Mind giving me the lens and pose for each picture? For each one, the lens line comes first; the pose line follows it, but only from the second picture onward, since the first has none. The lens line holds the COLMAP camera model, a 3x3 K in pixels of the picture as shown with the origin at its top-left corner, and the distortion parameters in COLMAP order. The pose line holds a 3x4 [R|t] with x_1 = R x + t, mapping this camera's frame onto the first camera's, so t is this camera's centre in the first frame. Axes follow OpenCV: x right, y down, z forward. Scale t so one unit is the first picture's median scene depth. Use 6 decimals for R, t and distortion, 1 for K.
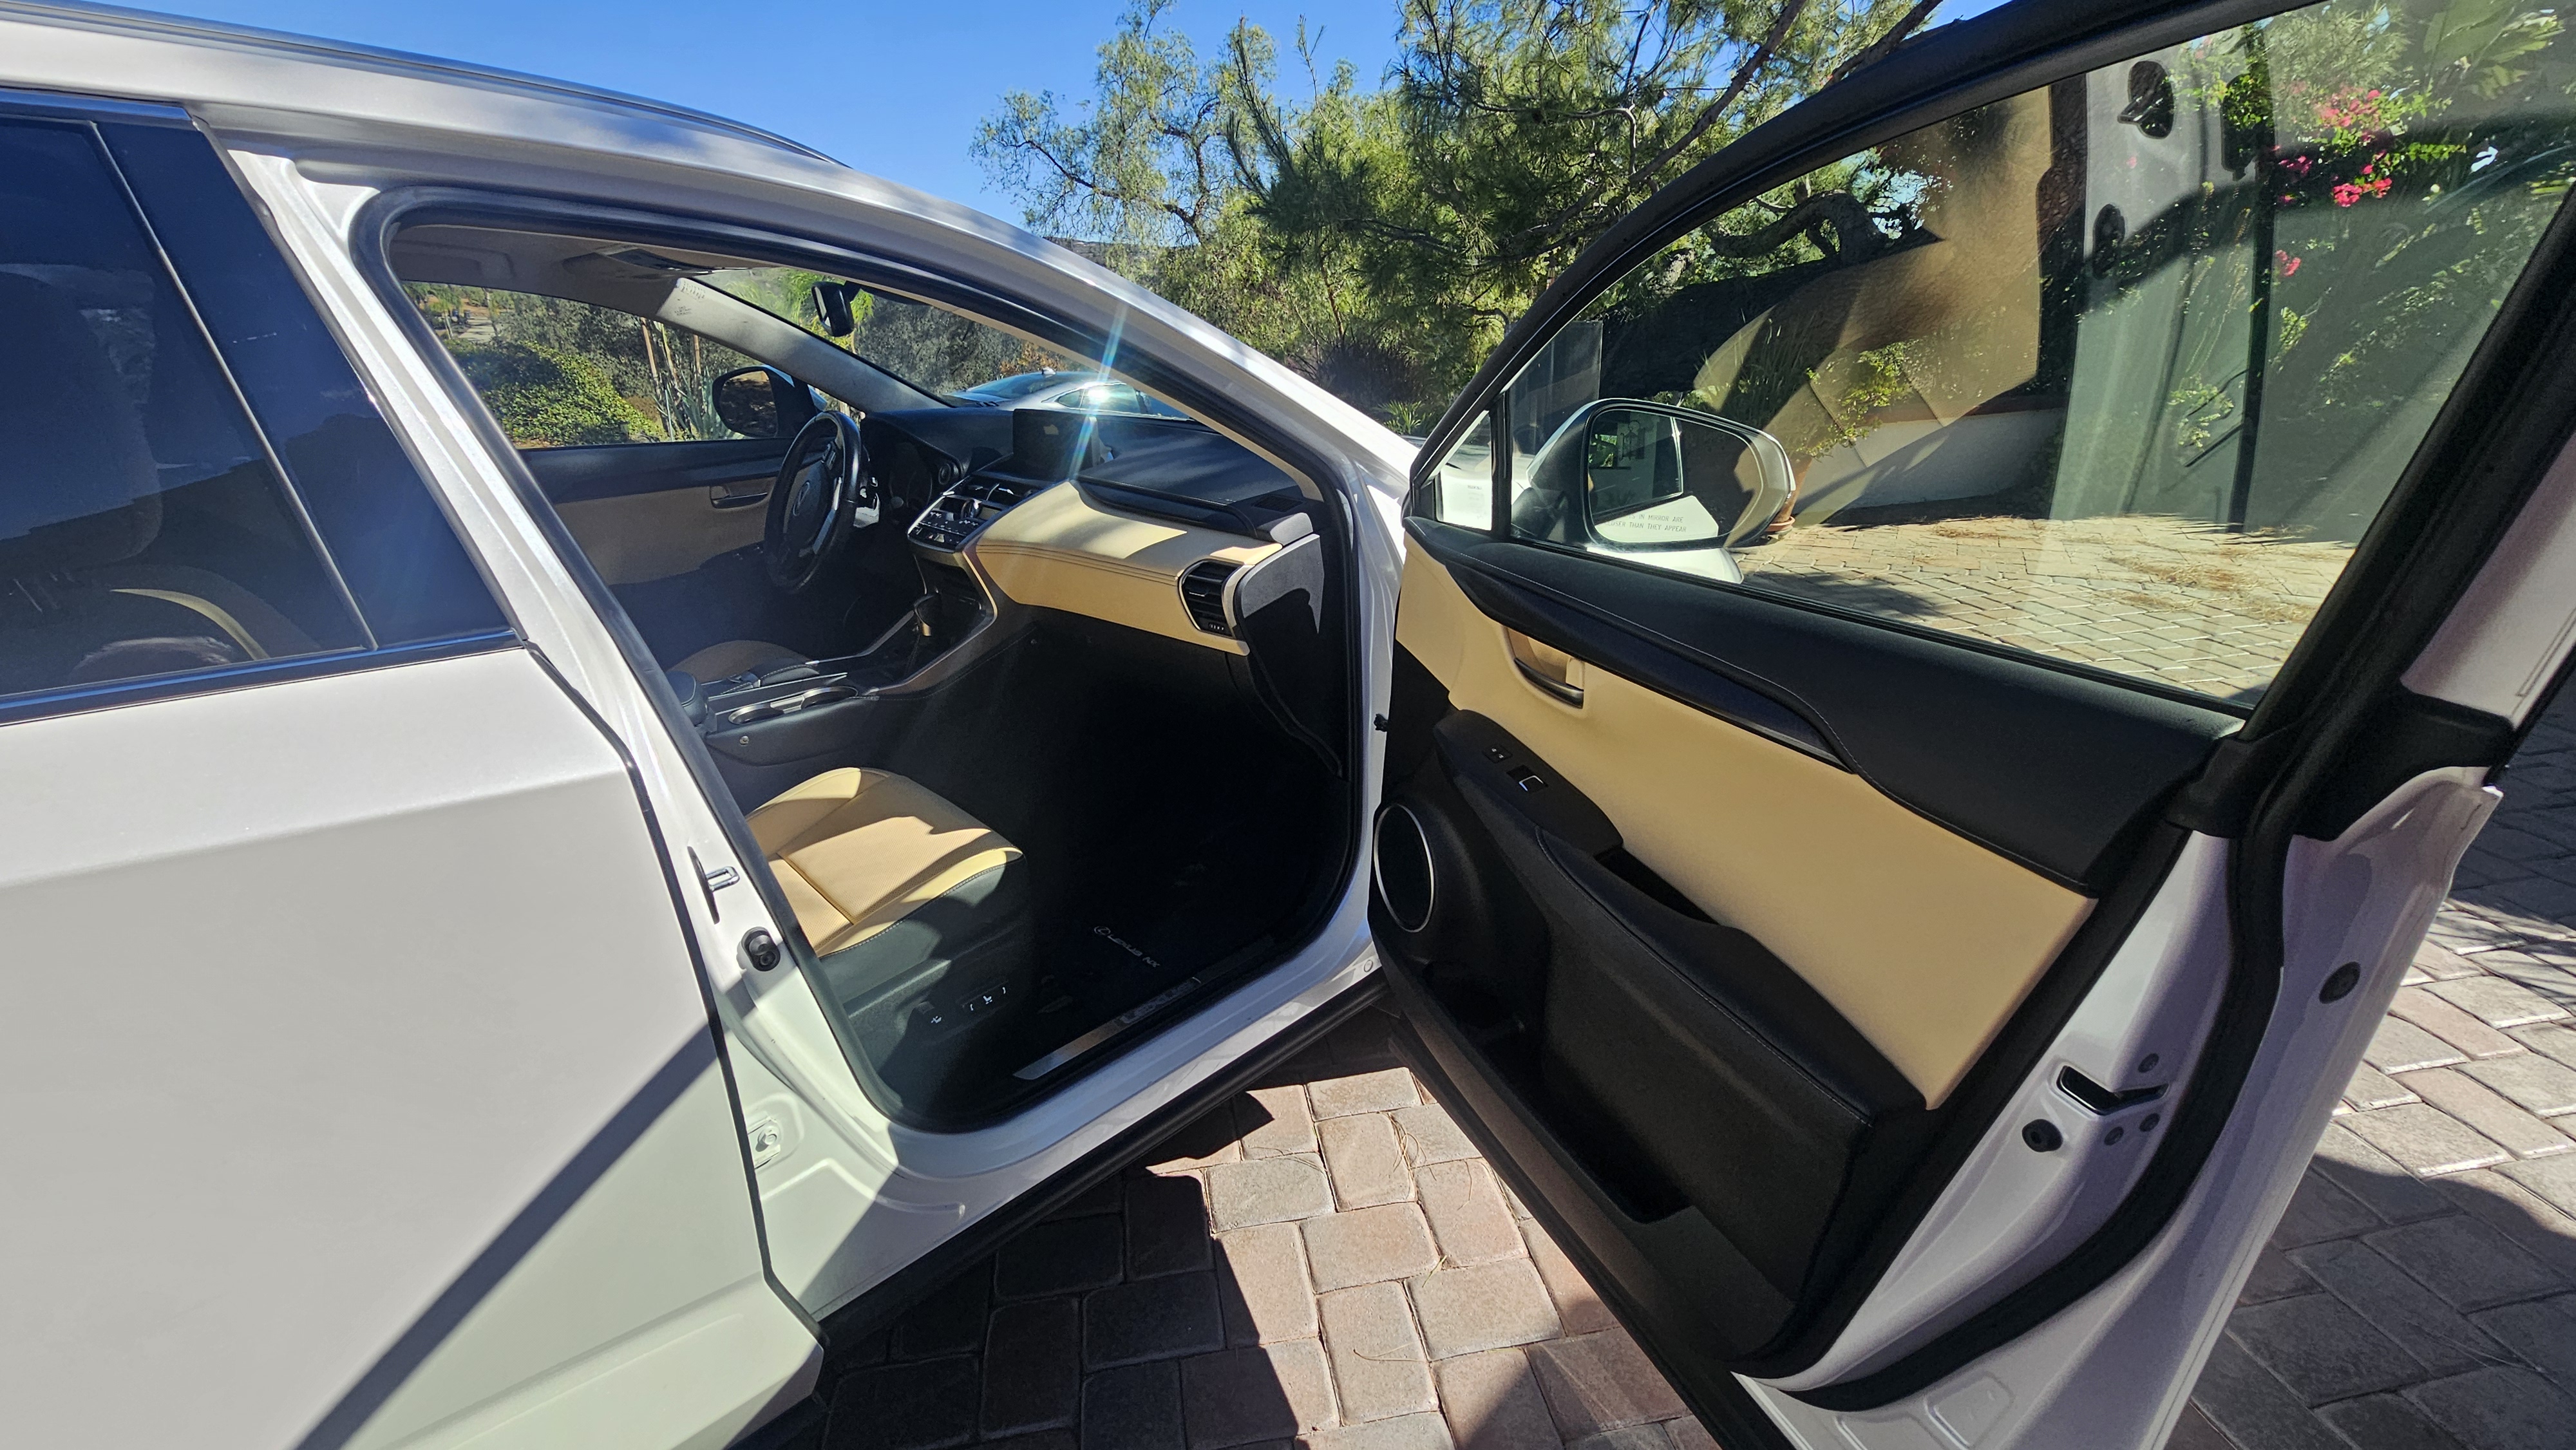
lens RADIAL K [[1055.9, 0, 1281.5], [0, 1055.9, 723.3], [0, 0, 1]] dist [-0.000936, -0.000418]
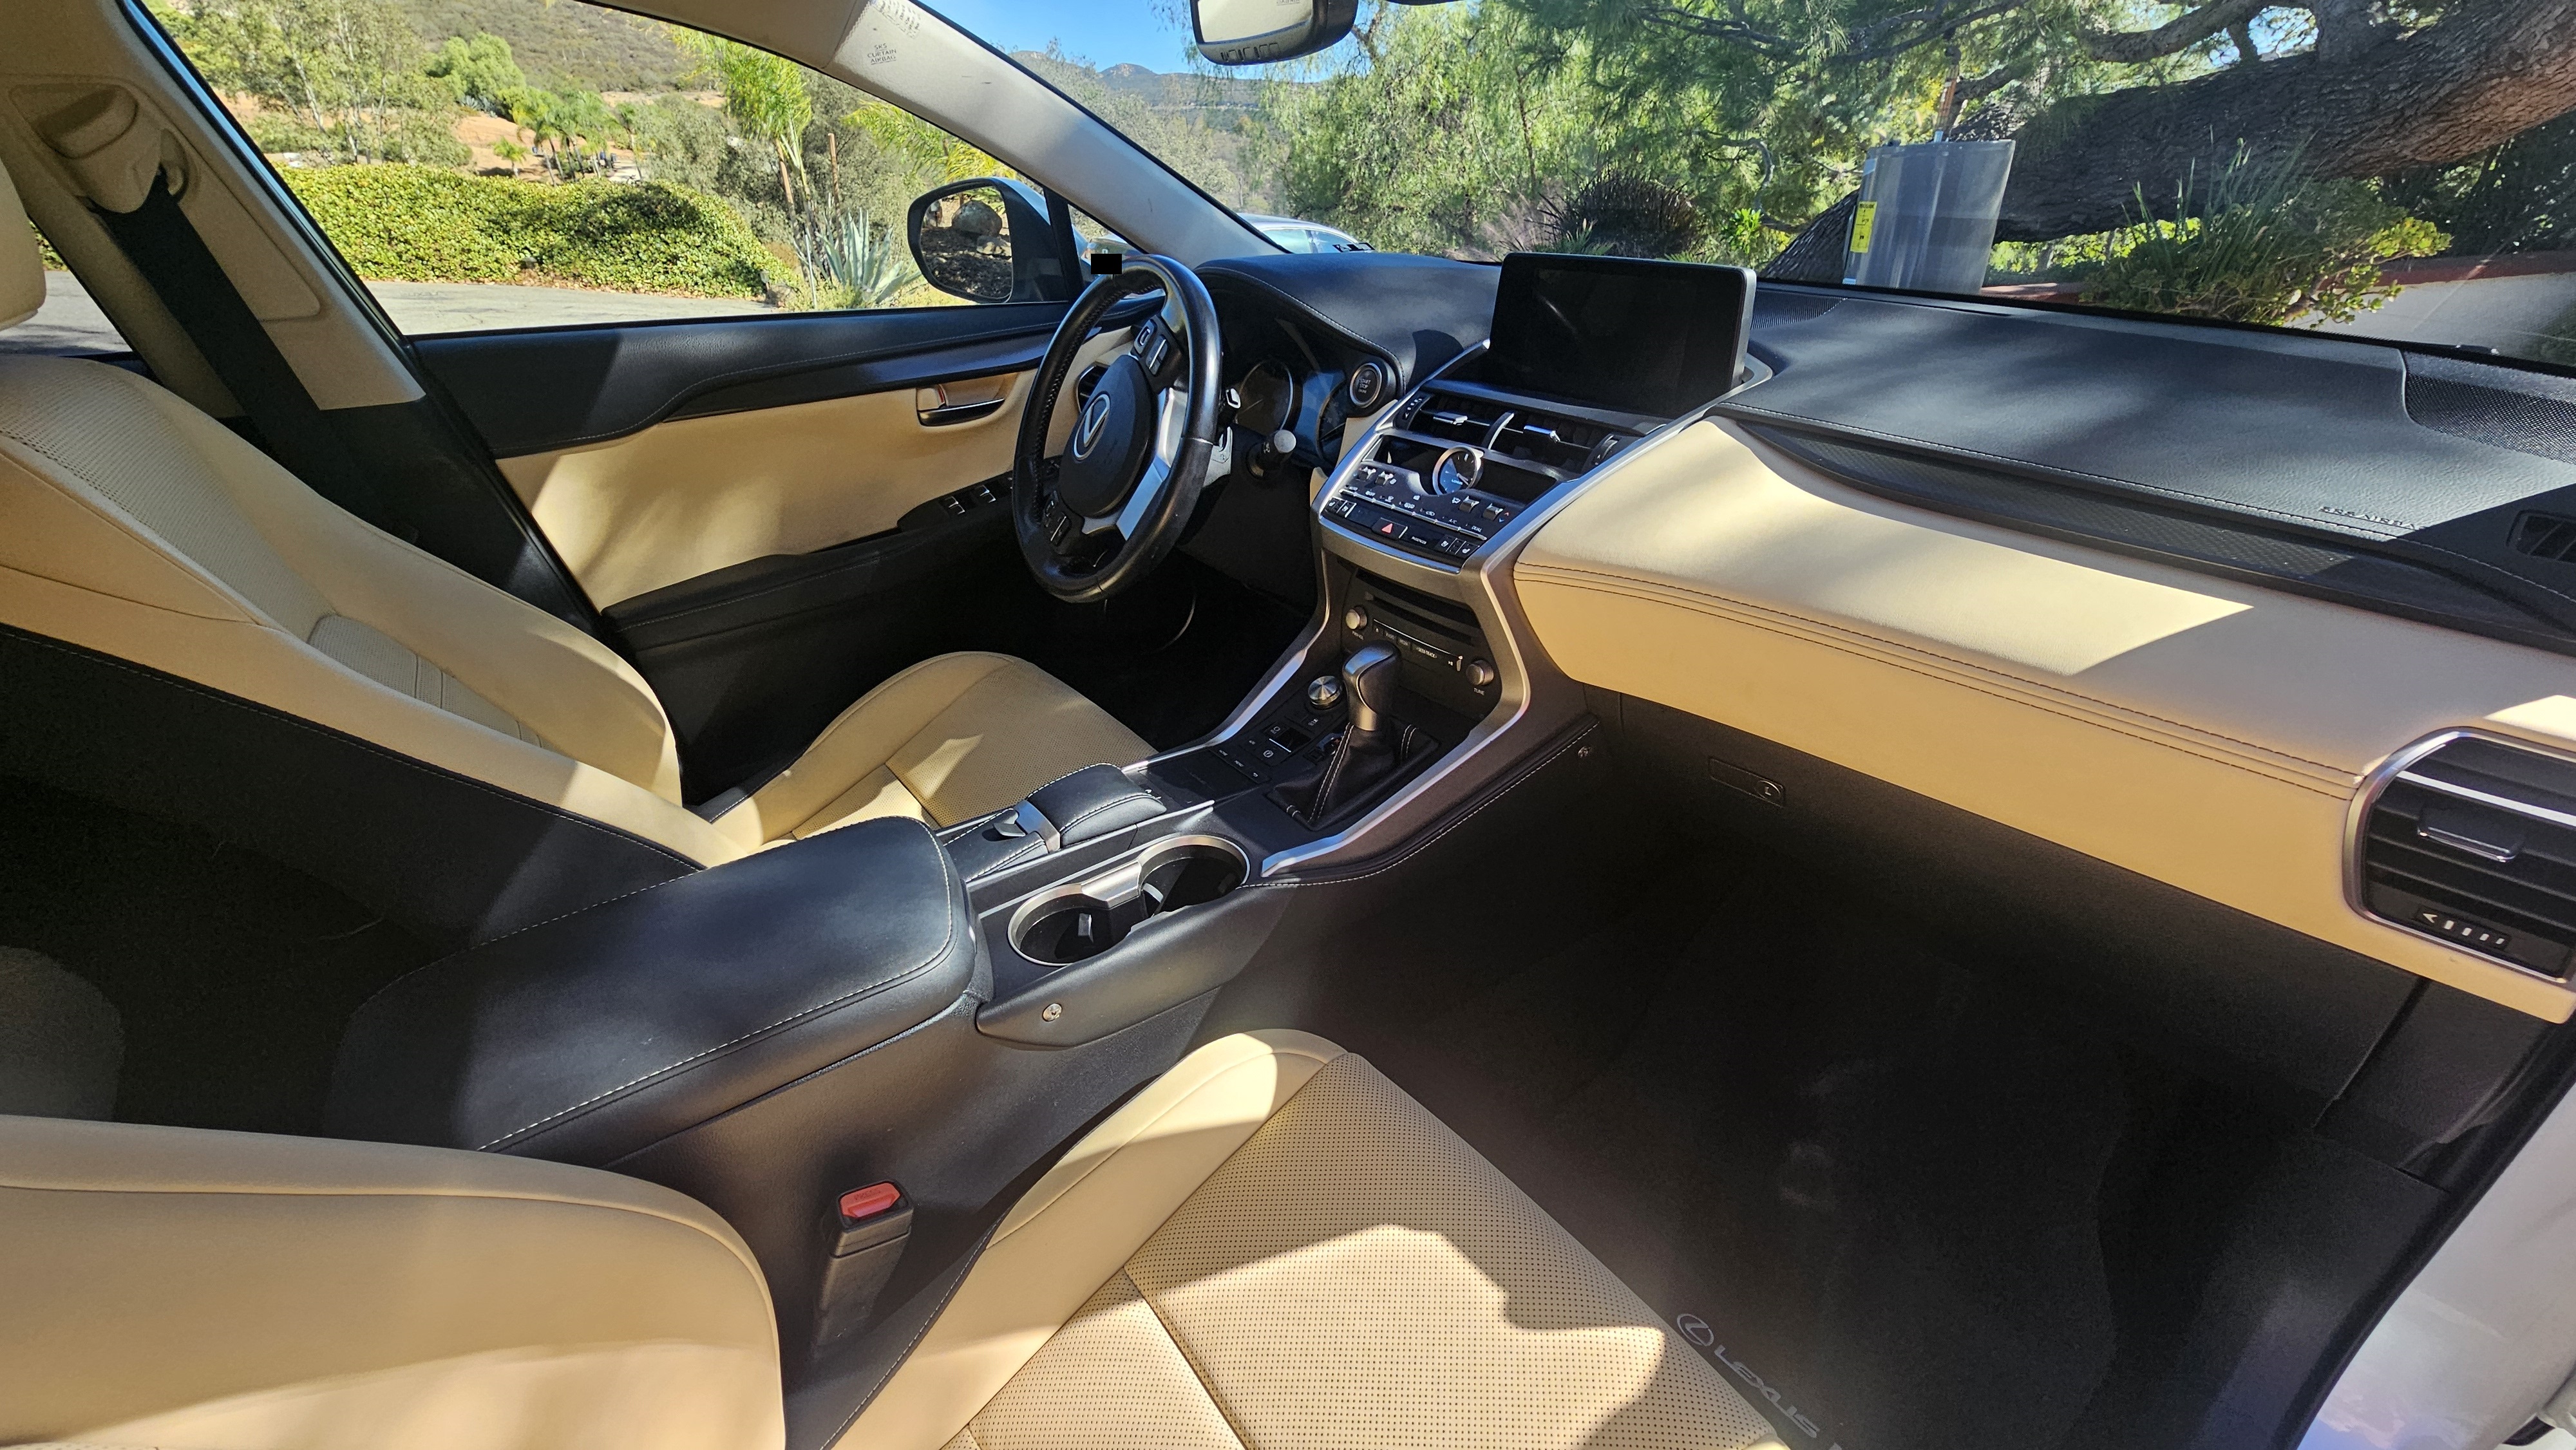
lens RADIAL K [[1055.9, 0, 1281.5], [0, 1055.9, 723.3], [0, 0, 1]] dist [-0.000936, -0.000418]
pose [[0.993338, 0.052325, -0.102674, -0.240461], [-0.039344, 0.991425, 0.124615, -0.108163], [0.108314, -0.119746, 0.986878, 0.374765]]
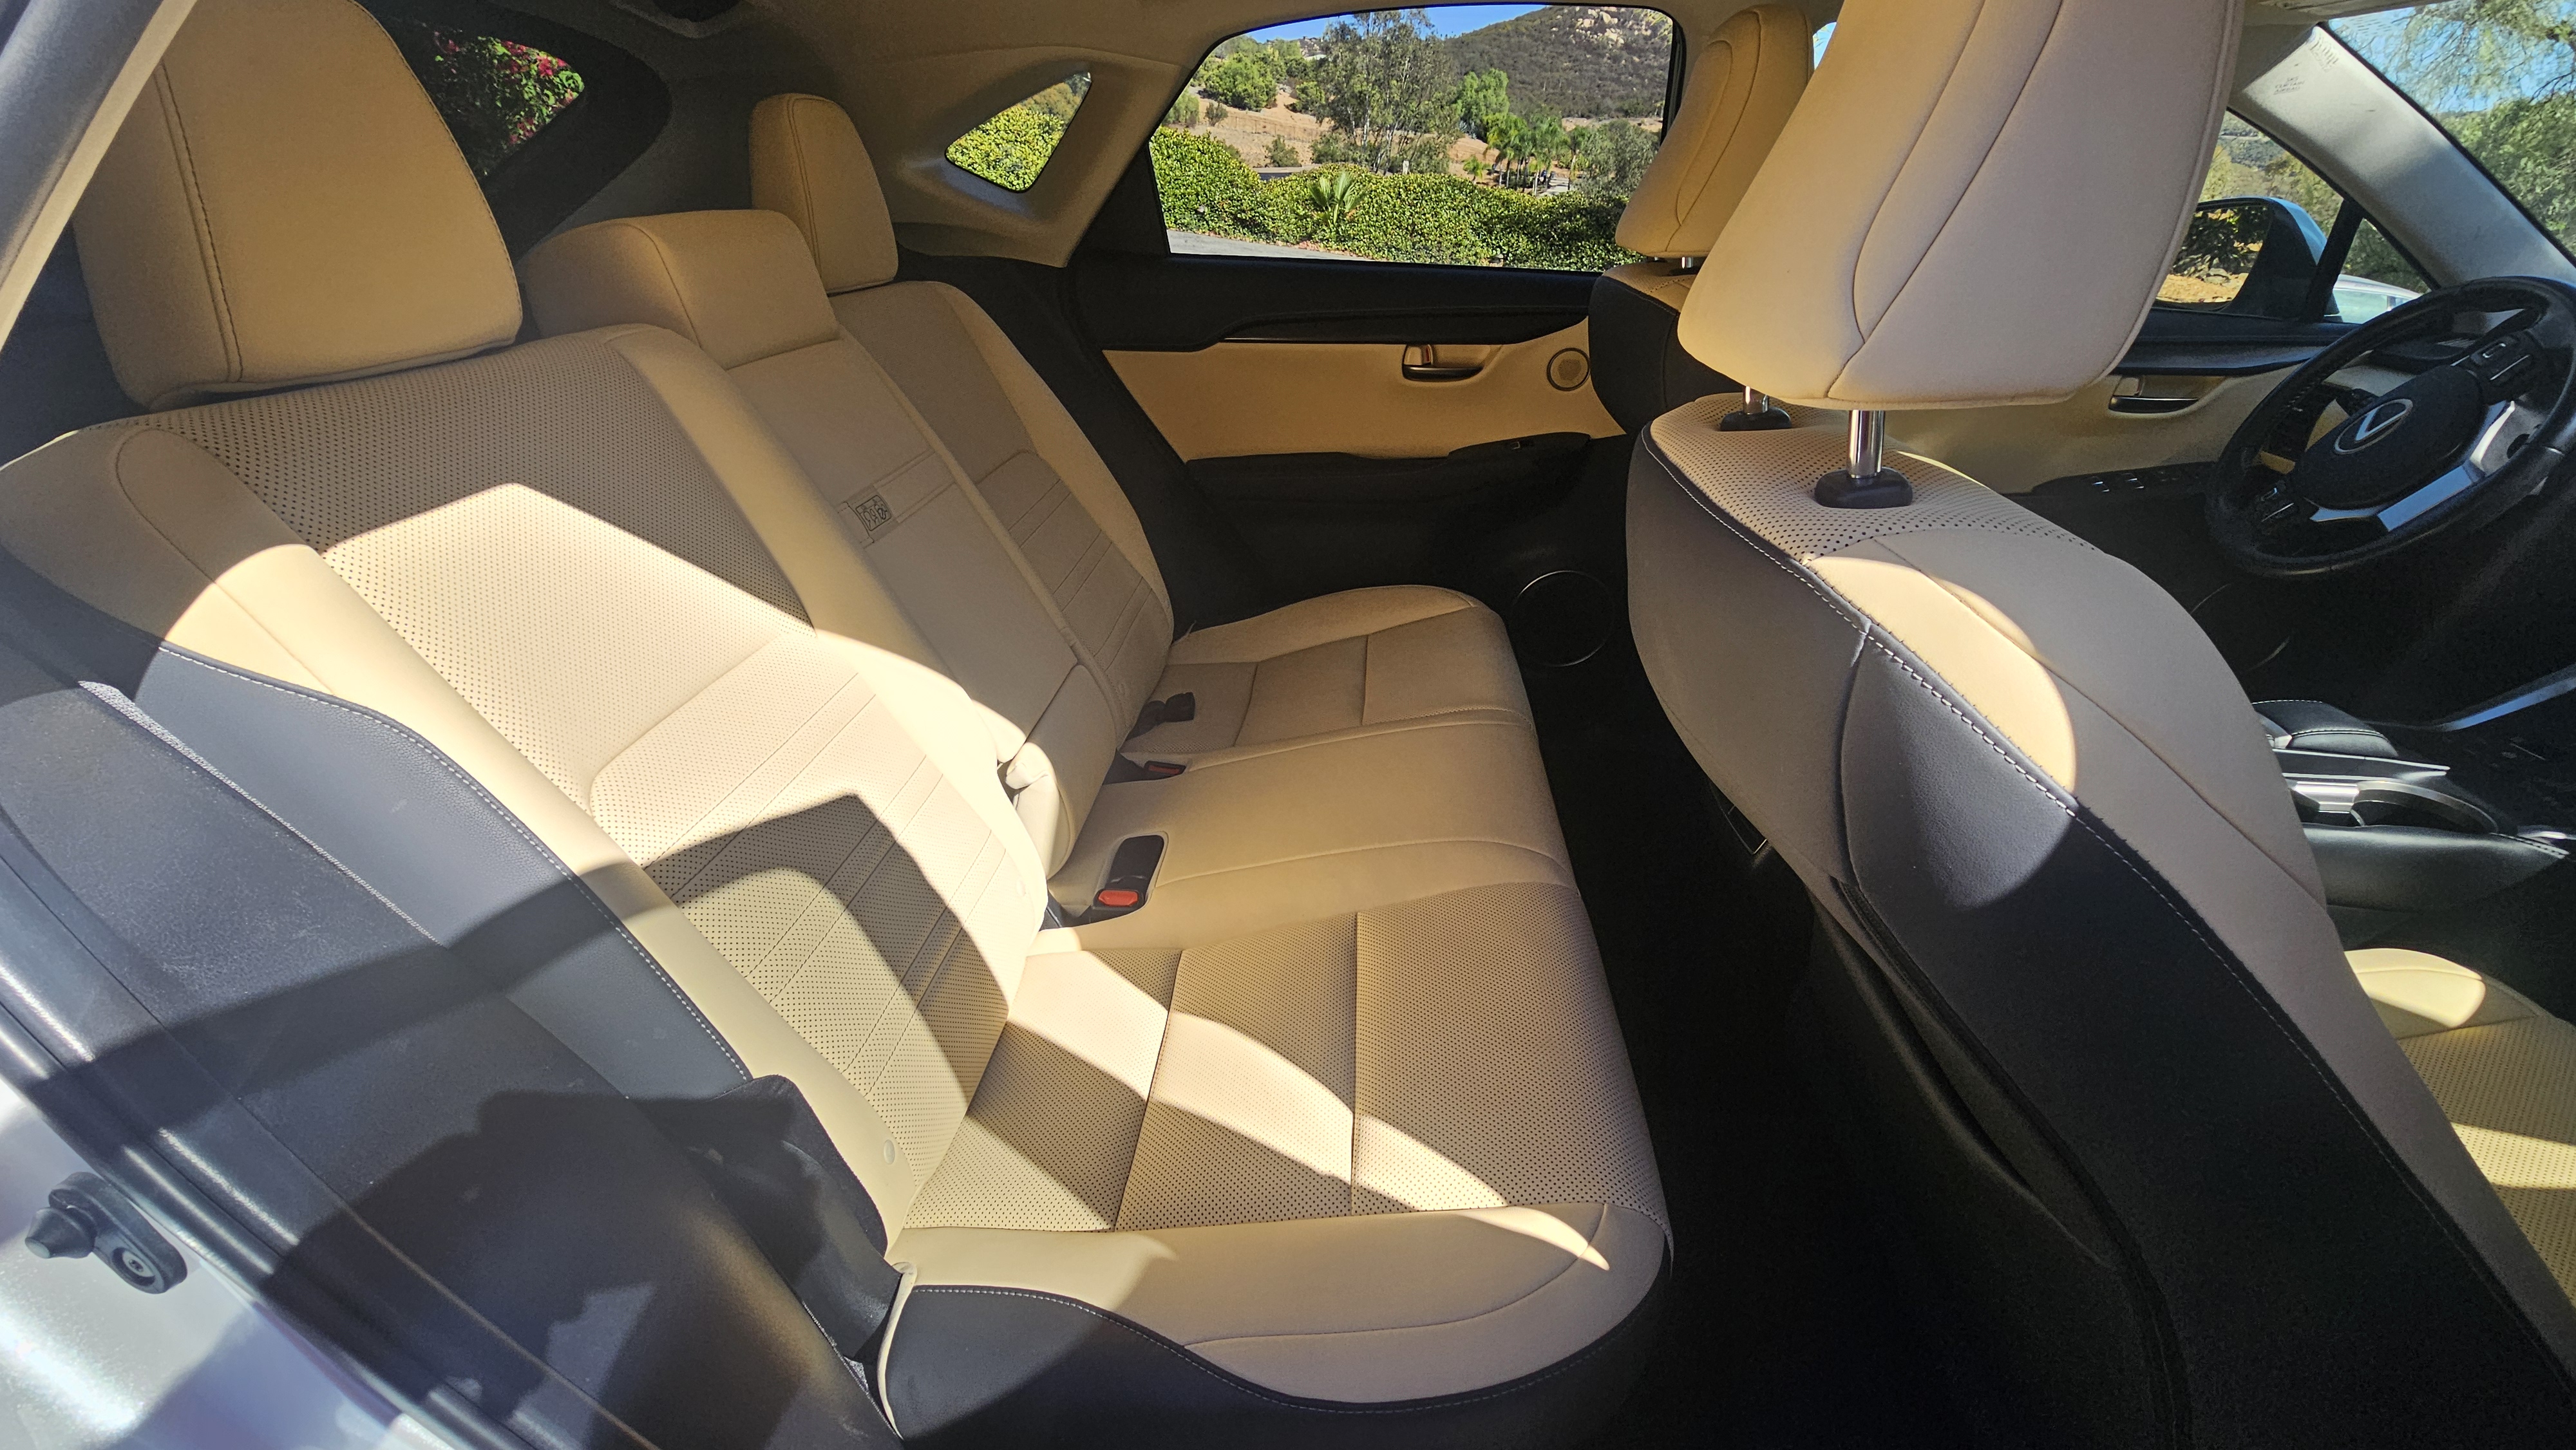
lens RADIAL K [[1055.9, 0, 1281.5], [0, 1055.9, 723.3], [0, 0, 1]] dist [-0.000936, -0.000418]
pose [[0.663830, 0.366728, -0.651798, -0.338211], [-0.299043, 0.928977, 0.218116, -0.005808], [0.685495, 0.050123, 0.726350, 0.142264]]
